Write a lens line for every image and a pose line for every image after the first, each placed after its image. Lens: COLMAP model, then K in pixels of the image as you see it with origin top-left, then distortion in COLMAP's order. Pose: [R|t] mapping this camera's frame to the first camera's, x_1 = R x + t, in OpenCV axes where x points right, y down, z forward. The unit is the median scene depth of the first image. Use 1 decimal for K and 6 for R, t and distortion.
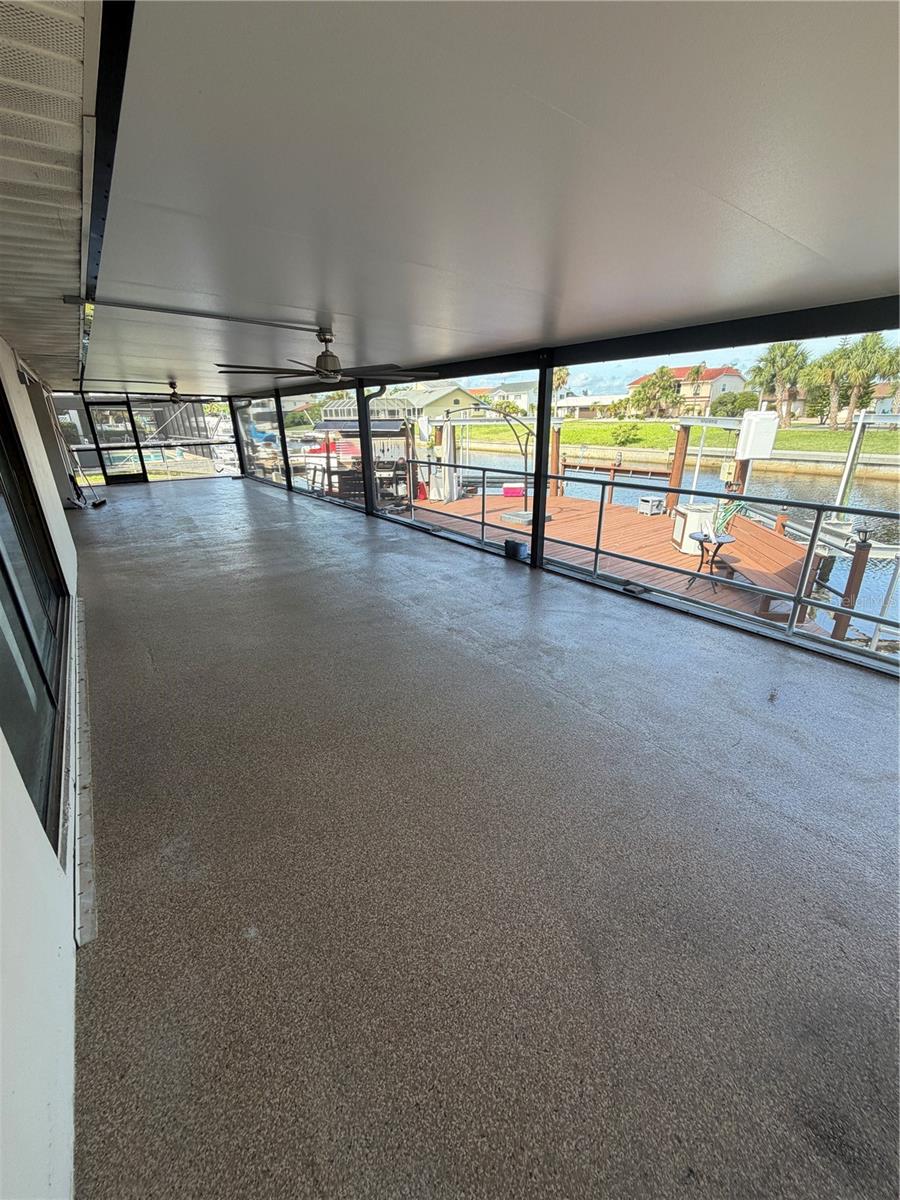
lens RADIAL K [[476.3, 0, 451.3], [0, 476.3, 601.8], [0, 0, 1]] dist [-0.002947, 0.000567]
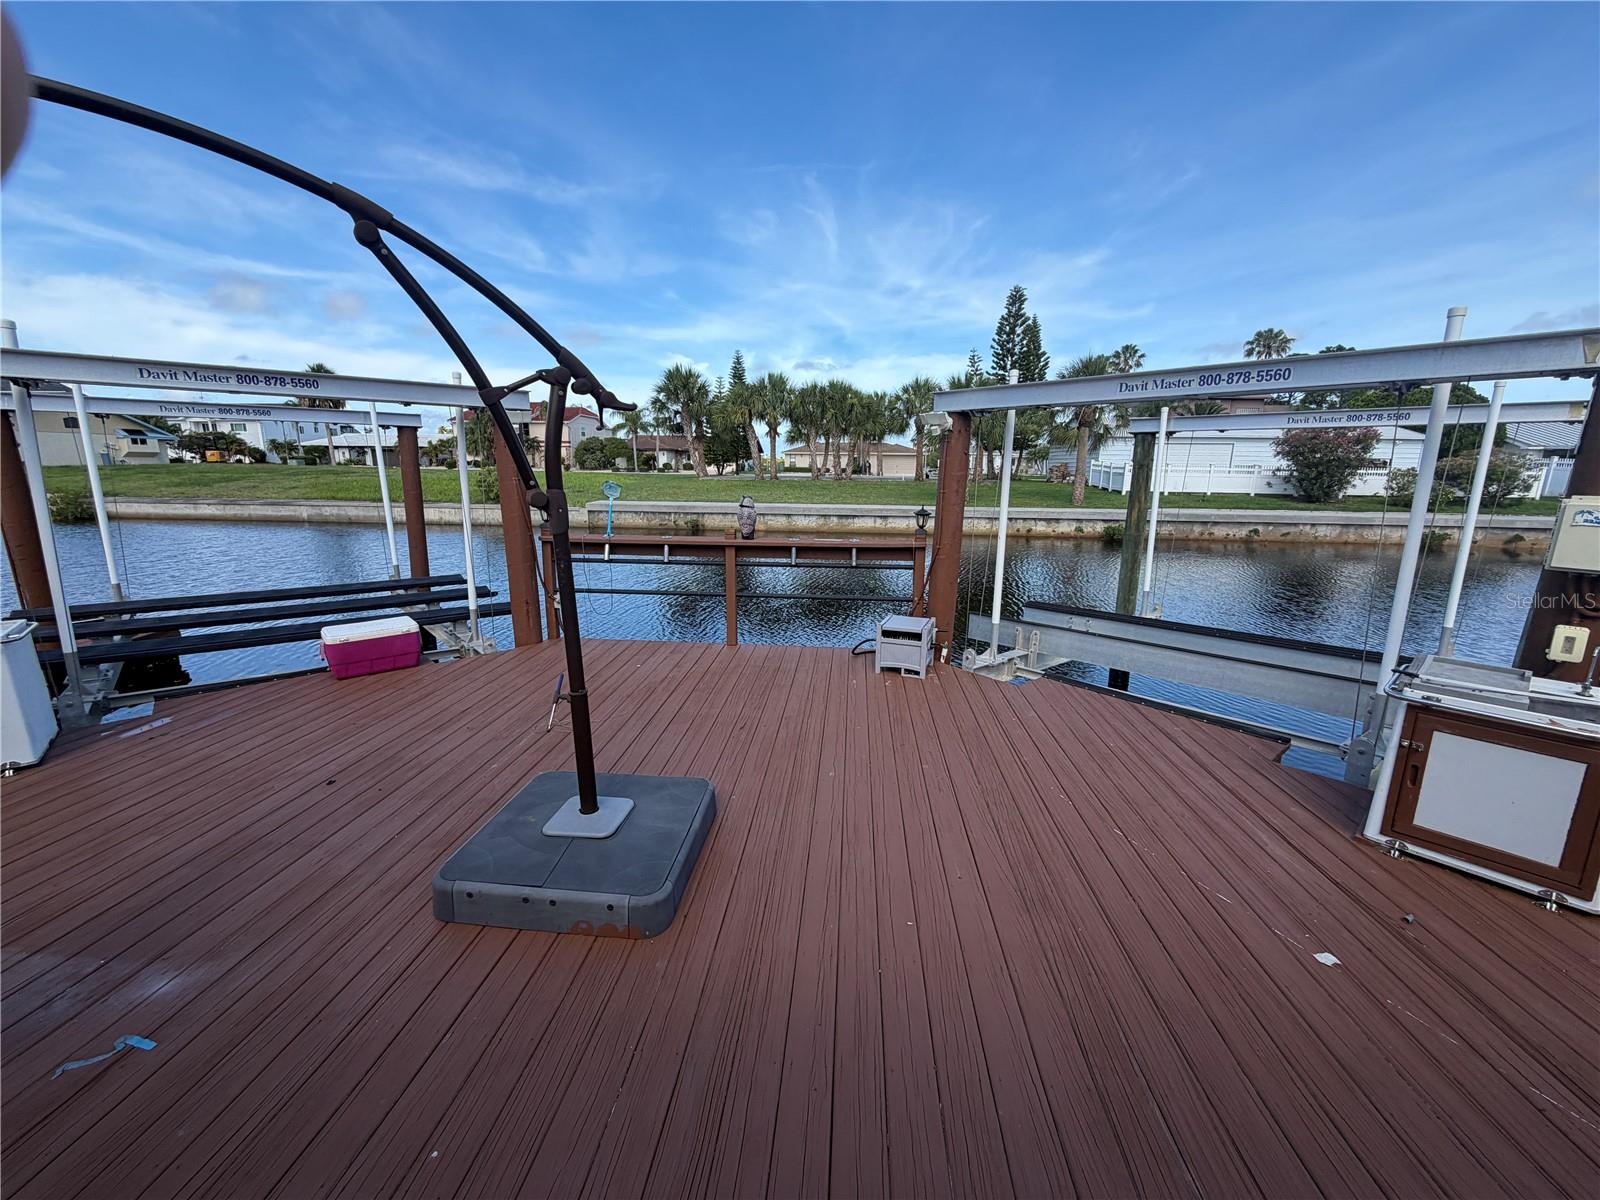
lens RADIAL K [[635.1, 0, 797.9], [0, 635.1, 601.4], [0, 0, 1]] dist [-0.002947, 0.000567]
pose [[0.666900, -0.130968, 0.733547, 0.018867], [0.252218, 0.966000, -0.056832, -0.098154], [-0.701163, 0.222915, 0.677258, 0.324266]]
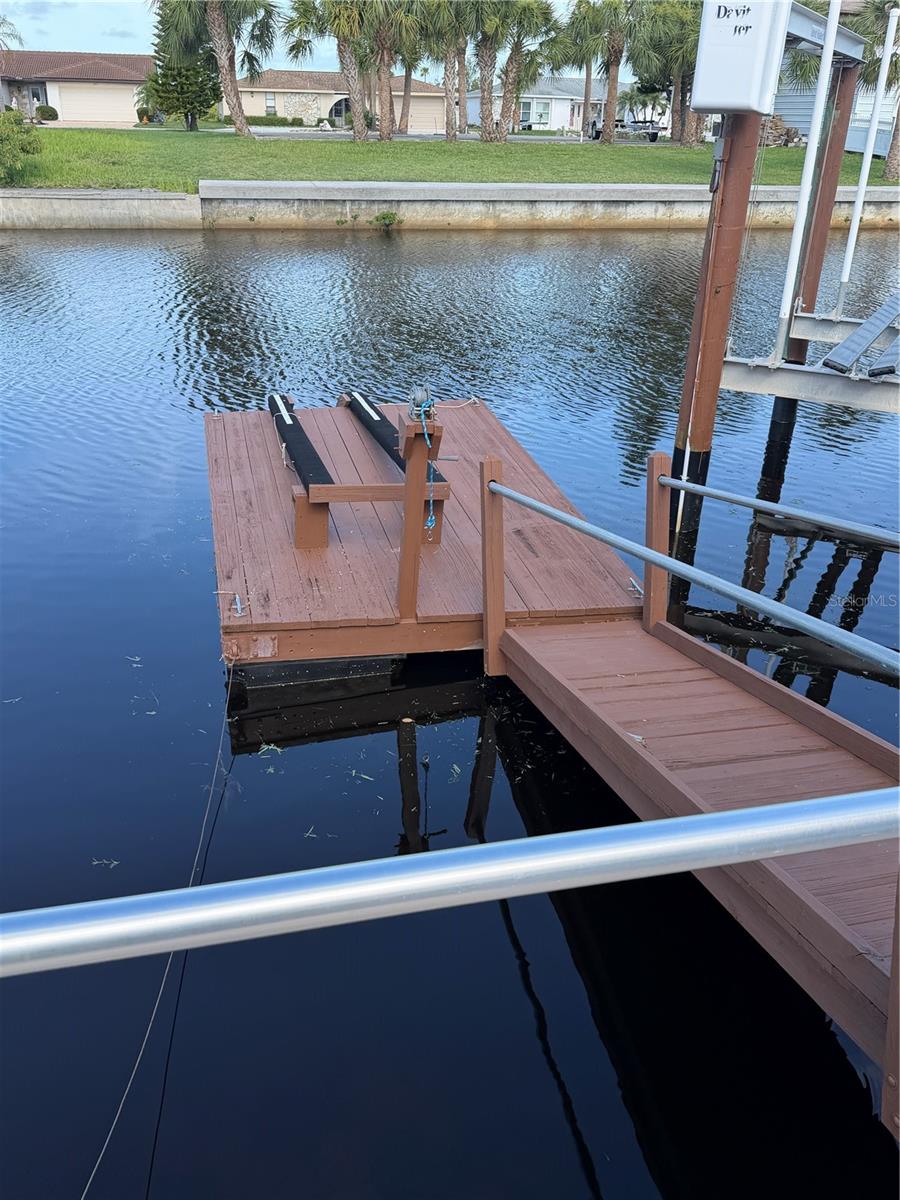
lens RADIAL K [[987.7, 0, 441.6], [0, 987.7, 604.7], [0, 0, 1]] dist [0.007663, -0.012997]
pose [[0.396447, -0.381816, 0.834893, -0.261366], [0.311430, 0.911420, 0.268932, -0.214703], [-0.863621, 0.153393, 0.480239, 0.638886]]
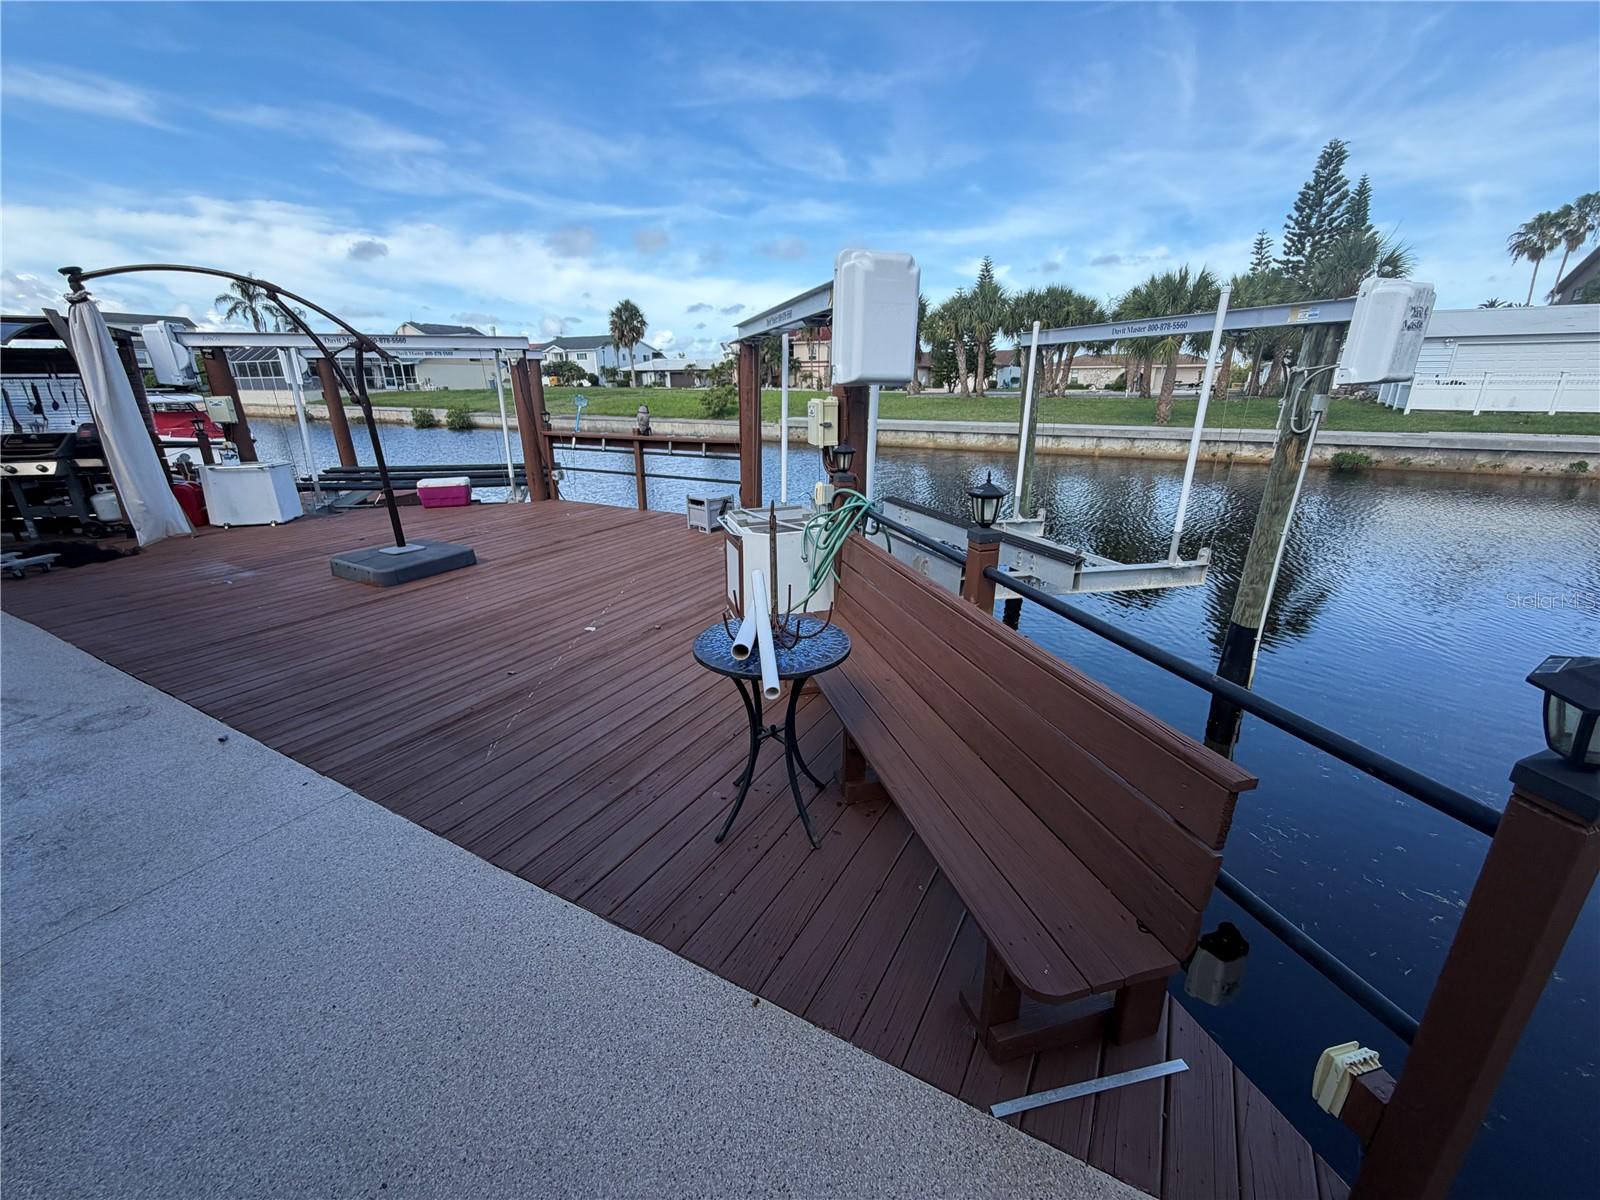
lens RADIAL K [[635.1, 0, 808.7], [0, 635.1, 620.6], [0, 0, 1]] dist [-0.002947, 0.000567]
pose [[0.909307, -0.131801, 0.394702, 0.104446], [0.140433, 0.990065, 0.007081, -0.035922], [-0.391714, 0.048991, 0.918782, 0.162814]]
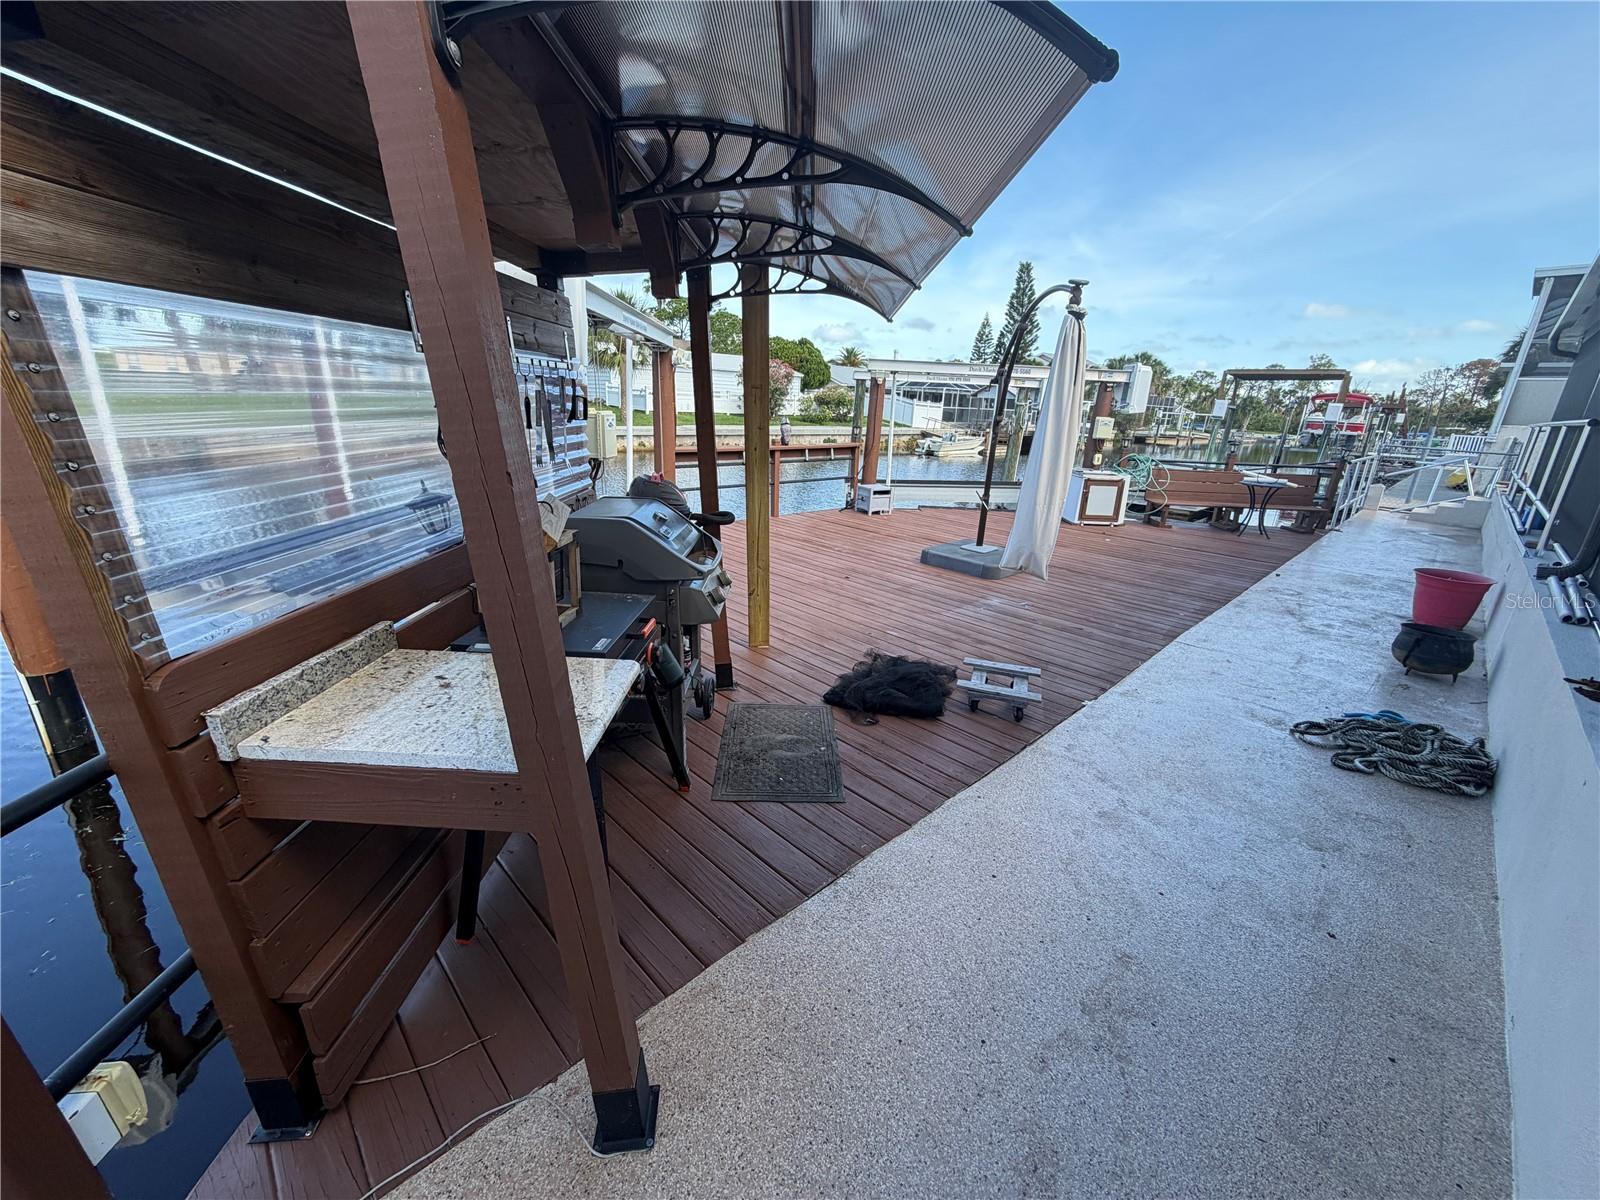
lens RADIAL K [[635.1, 0, 792.8], [0, 635.1, 604.1], [0, 0, 1]] dist [-0.002947, 0.000567]
pose [[-0.125057, -0.291944, 0.948224, -0.173431], [0.326339, 0.890444, 0.317194, -0.164792], [-0.936944, 0.349110, -0.016083, 0.506194]]
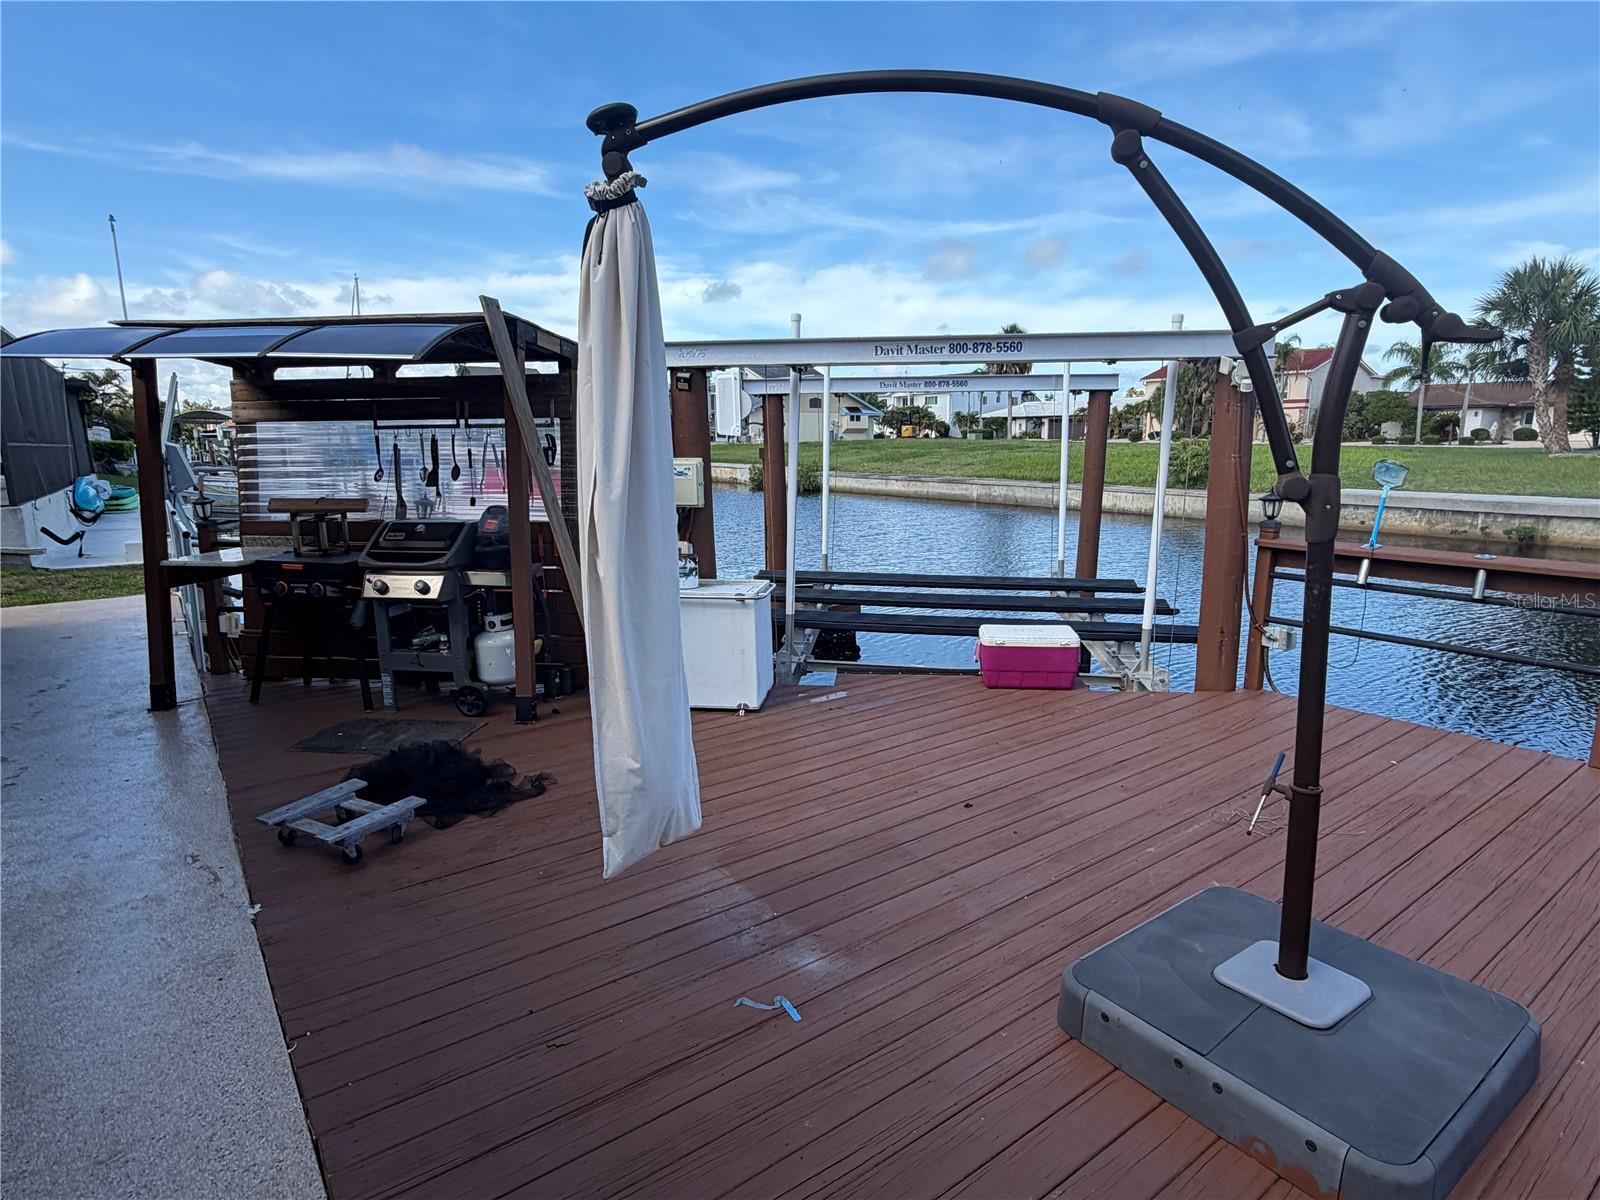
lens RADIAL K [[873.8, 0, 799.4], [0, 873.8, 602.6], [0, 0, 1]] dist [-0.005231, -0.000057]
pose [[0.999875, 0.012822, -0.009258, 0.016647], [-0.014316, 0.982566, -0.185364, -0.100043], [0.006720, 0.185474, 0.982626, 0.328781]]
